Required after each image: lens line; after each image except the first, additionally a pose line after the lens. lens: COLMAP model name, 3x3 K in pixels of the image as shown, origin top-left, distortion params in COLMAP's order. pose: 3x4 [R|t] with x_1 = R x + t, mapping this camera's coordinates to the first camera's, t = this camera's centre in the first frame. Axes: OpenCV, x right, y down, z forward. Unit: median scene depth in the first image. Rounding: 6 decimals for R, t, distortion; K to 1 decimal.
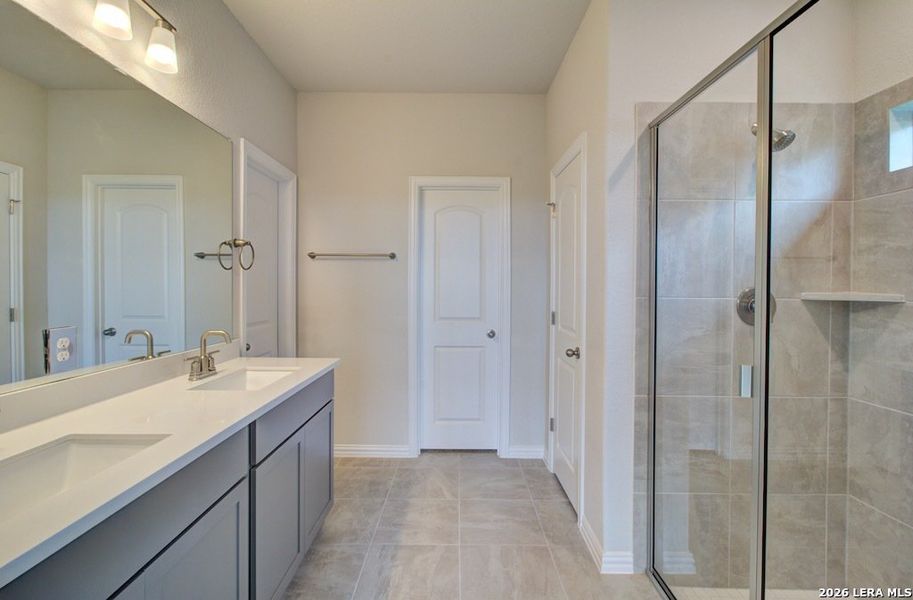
lens RADIAL K [[410.1, 0, 452.6], [0, 410.1, 293.0], [0, 0, 1]] dist [-0.002529, 0.004249]
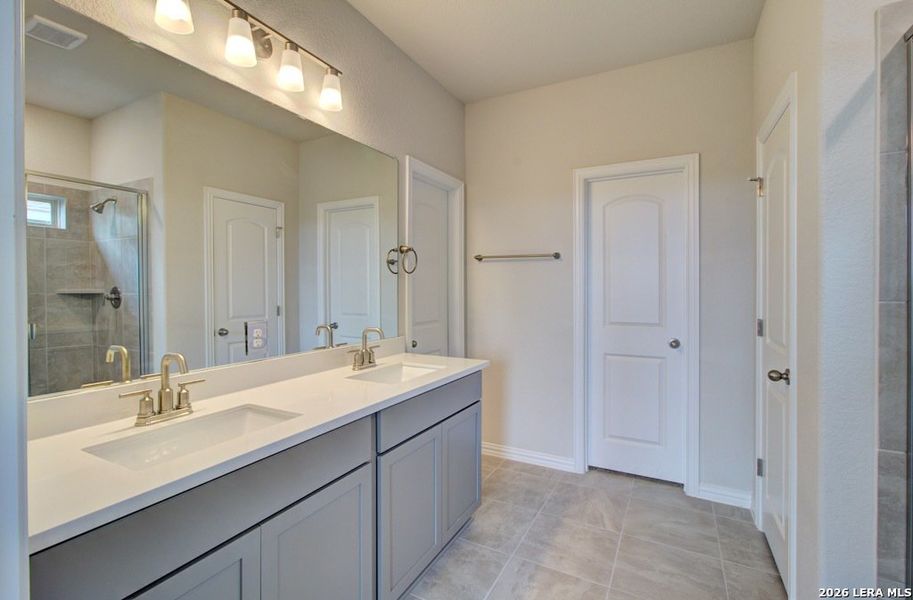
lens RADIAL K [[410.1, 0, 448.0], [0, 410.1, 291.7], [0, 0, 1]] dist [-0.002529, 0.004249]
pose [[0.886770, -0.002948, -0.462202, 0.096320], [-0.000529, 0.999973, -0.007393, 0.000114], [0.462211, 0.006801, 0.886744, 0.061657]]
